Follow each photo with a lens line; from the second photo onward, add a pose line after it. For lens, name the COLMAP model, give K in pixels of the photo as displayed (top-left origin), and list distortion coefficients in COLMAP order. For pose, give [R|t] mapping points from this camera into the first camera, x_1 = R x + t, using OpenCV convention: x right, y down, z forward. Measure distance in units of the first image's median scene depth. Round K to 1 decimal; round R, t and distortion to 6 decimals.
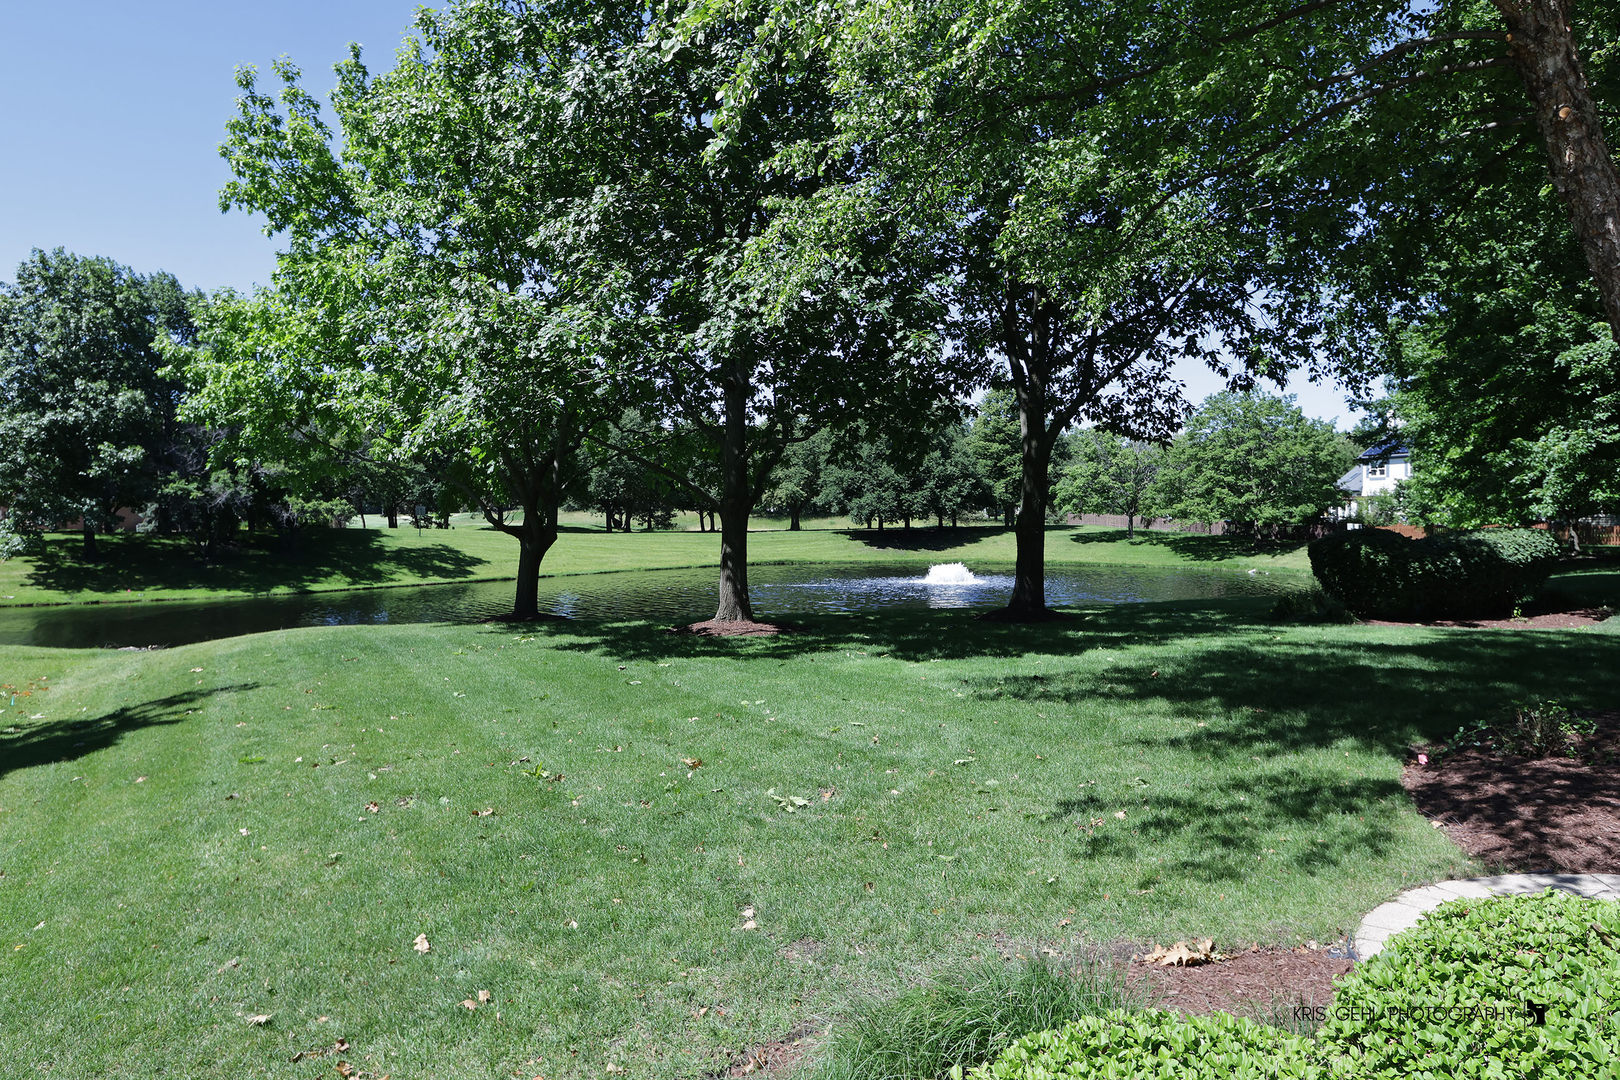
lens RADIAL K [[1042.7, 0, 811.1], [0, 1042.7, 535.3], [0, 0, 1]] dist [0.008149, 0.001096]
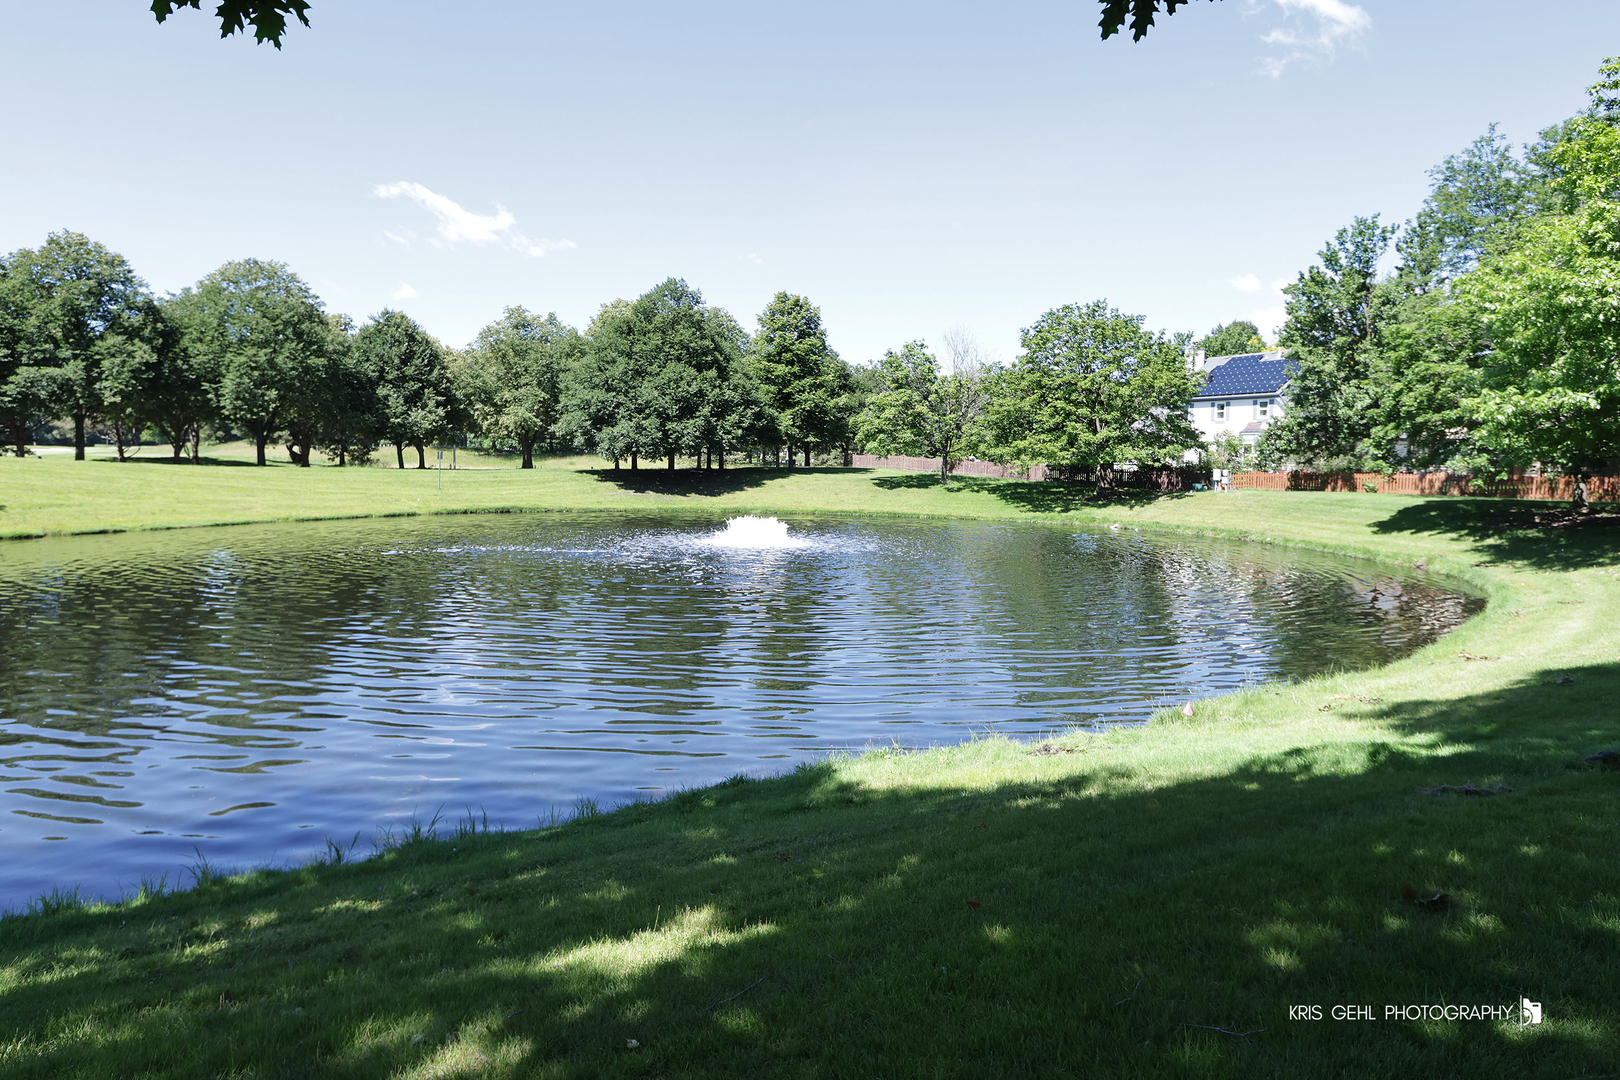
lens RADIAL K [[963.6, 0, 798.7], [0, 963.6, 543.5], [0, 0, 1]] dist [-0.002991, -0.000677]
pose [[0.968658, -0.001784, 0.248390, 0.002962], [-0.014405, 0.997888, 0.063342, 0.003306], [-0.247979, -0.064935, 0.966587, 0.273112]]
